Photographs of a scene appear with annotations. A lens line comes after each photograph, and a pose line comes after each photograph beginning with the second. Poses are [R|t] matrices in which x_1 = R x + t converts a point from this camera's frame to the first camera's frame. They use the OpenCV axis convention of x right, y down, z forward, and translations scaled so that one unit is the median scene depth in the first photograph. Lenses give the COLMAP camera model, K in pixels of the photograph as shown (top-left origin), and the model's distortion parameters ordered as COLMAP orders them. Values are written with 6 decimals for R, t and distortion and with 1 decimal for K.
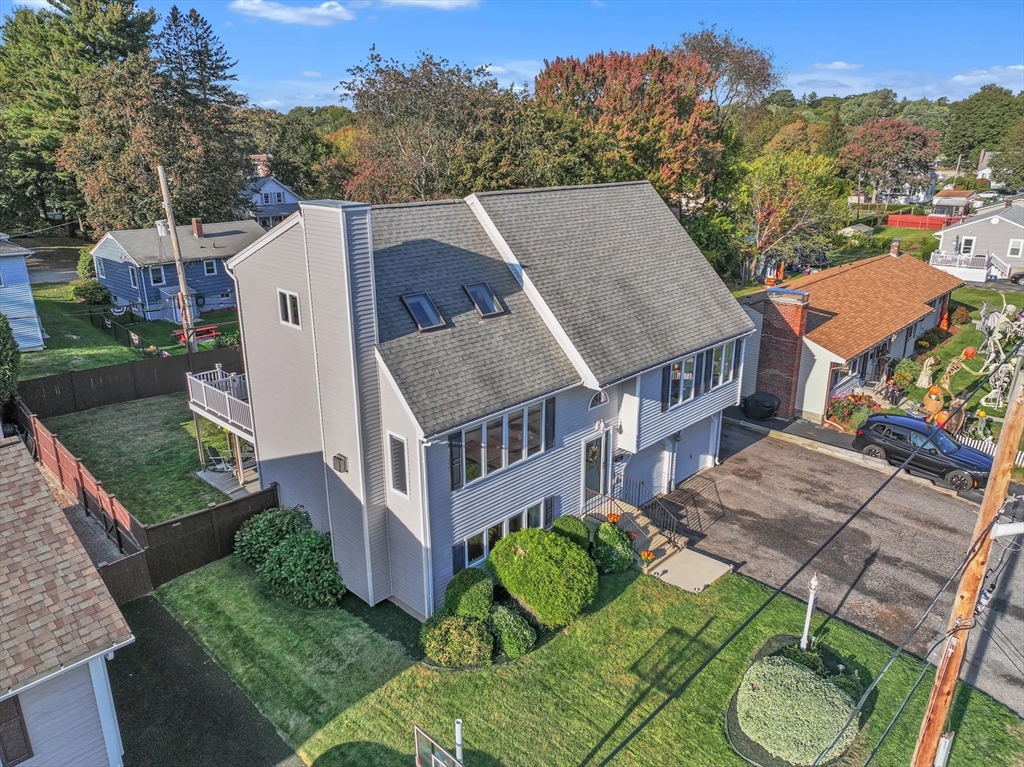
lens RADIAL K [[732.5, 0, 512.0], [0, 732.5, 383.5], [0, 0, 1]] dist [0.002273, 0.000027]
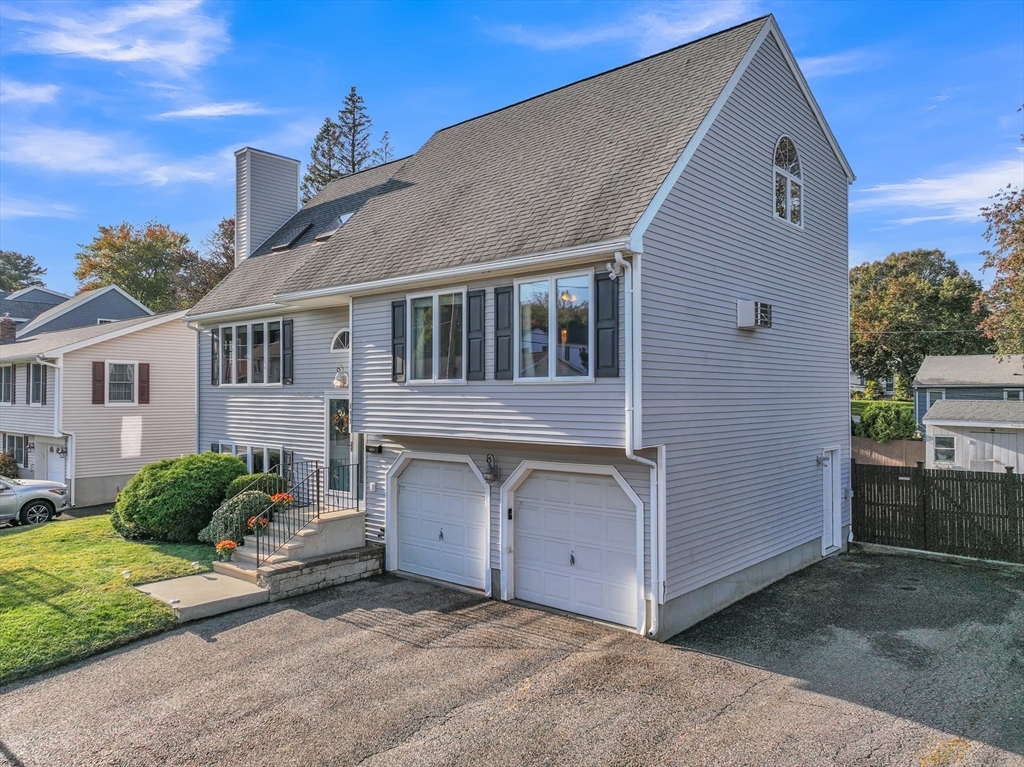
lens RADIAL K [[732.5, 0, 512.0], [0, 732.5, 383.5], [0, 0, 1]] dist [0.002273, 0.000027]
pose [[0.053192, -0.009081, -0.998543, 0.830476], [-0.316273, 0.948326, -0.025472, 0.027189], [0.947176, 0.317168, 0.047571, 1.118149]]
